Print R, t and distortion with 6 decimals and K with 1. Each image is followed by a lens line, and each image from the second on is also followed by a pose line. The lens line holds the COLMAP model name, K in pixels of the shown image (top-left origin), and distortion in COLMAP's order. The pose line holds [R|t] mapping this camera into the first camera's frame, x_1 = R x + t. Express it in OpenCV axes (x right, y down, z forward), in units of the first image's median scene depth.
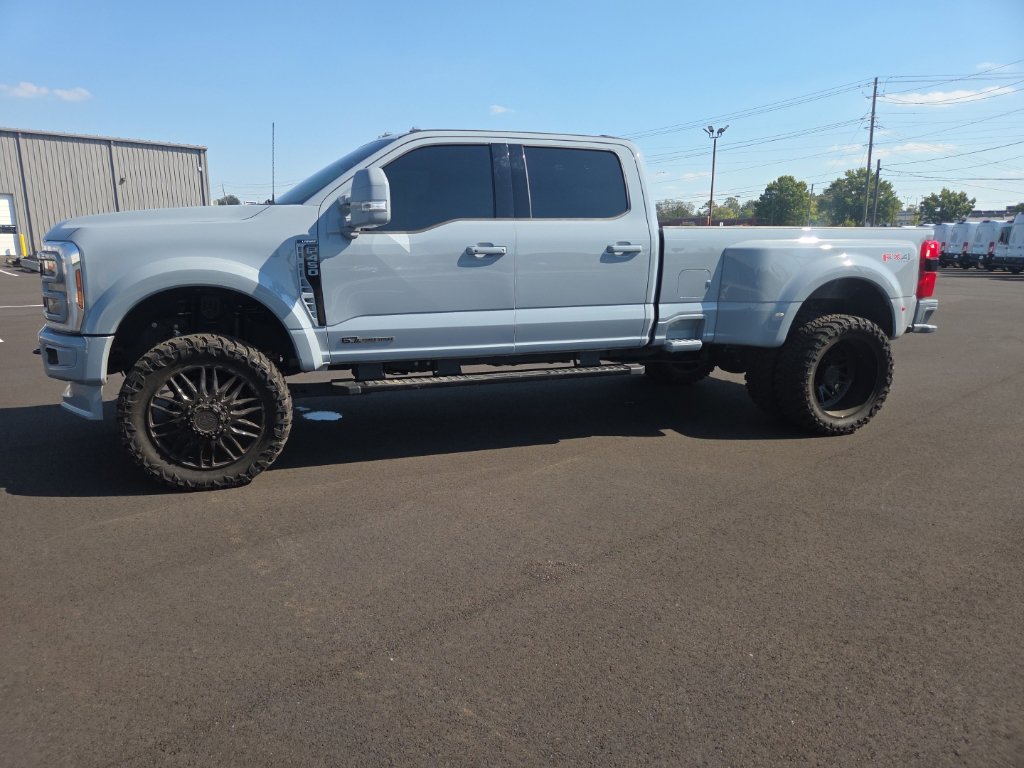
lens RADIAL K [[693.0, 0, 512.2], [0, 693.0, 390.1], [0, 0, 1]] dist [0.072439, -0.068141]
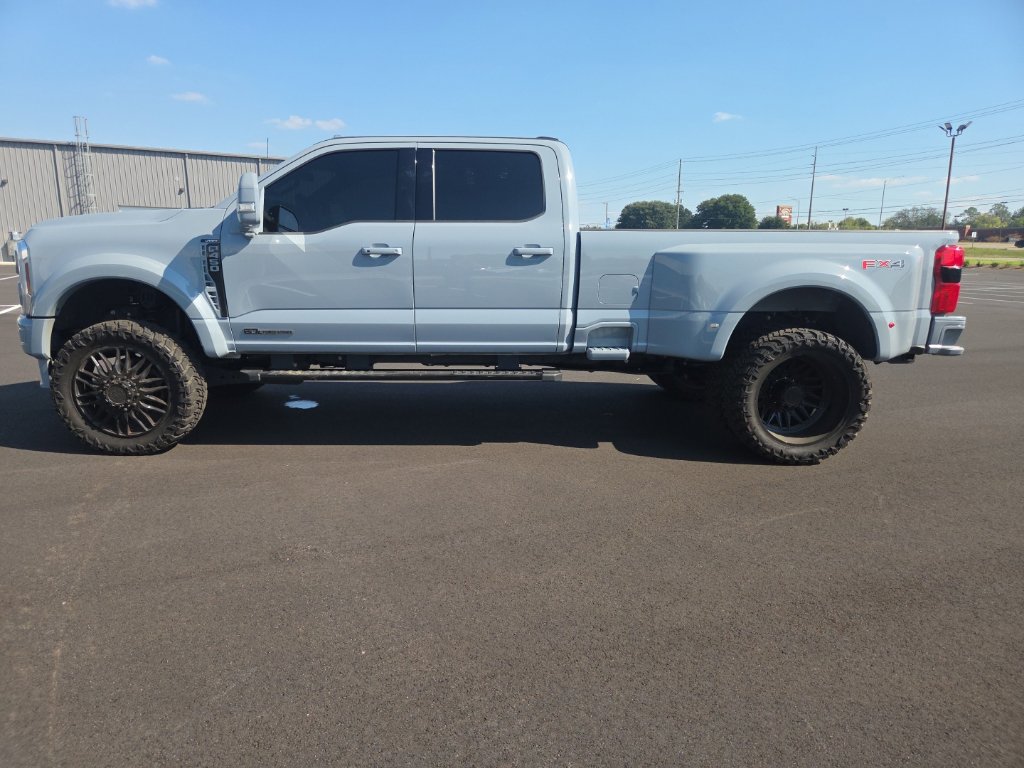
lens RADIAL K [[695.8, 0, 524.2], [0, 695.8, 401.4], [0, 0, 1]] dist [0.071712, -0.062645]
pose [[0.954698, 0.066680, -0.290010, 0.468680], [-0.067589, 0.997689, 0.006893, 0.001220], [0.289800, 0.013021, 0.956999, 0.066292]]
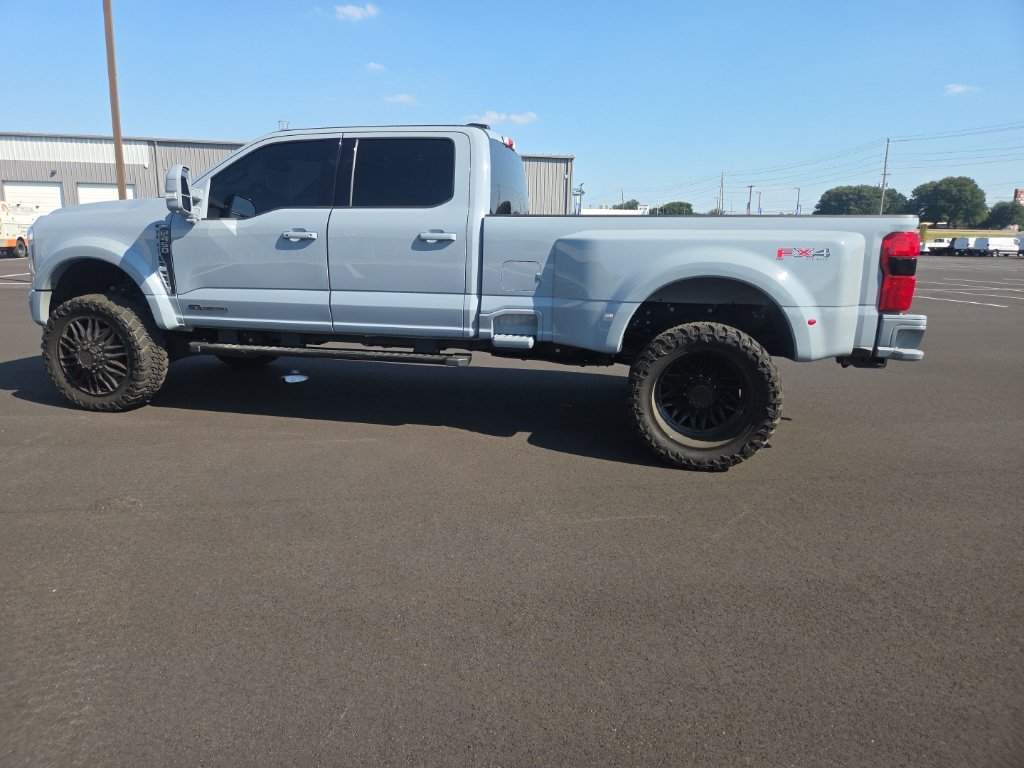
lens RADIAL K [[707.8, 0, 518.8], [0, 707.8, 373.0], [0, 0, 1]] dist [0.072476, -0.064046]
pose [[0.845167, 0.107463, -0.523589, 0.848882], [-0.123287, 0.992360, 0.004668, -0.031212], [0.520090, 0.060607, 0.851958, 0.221664]]
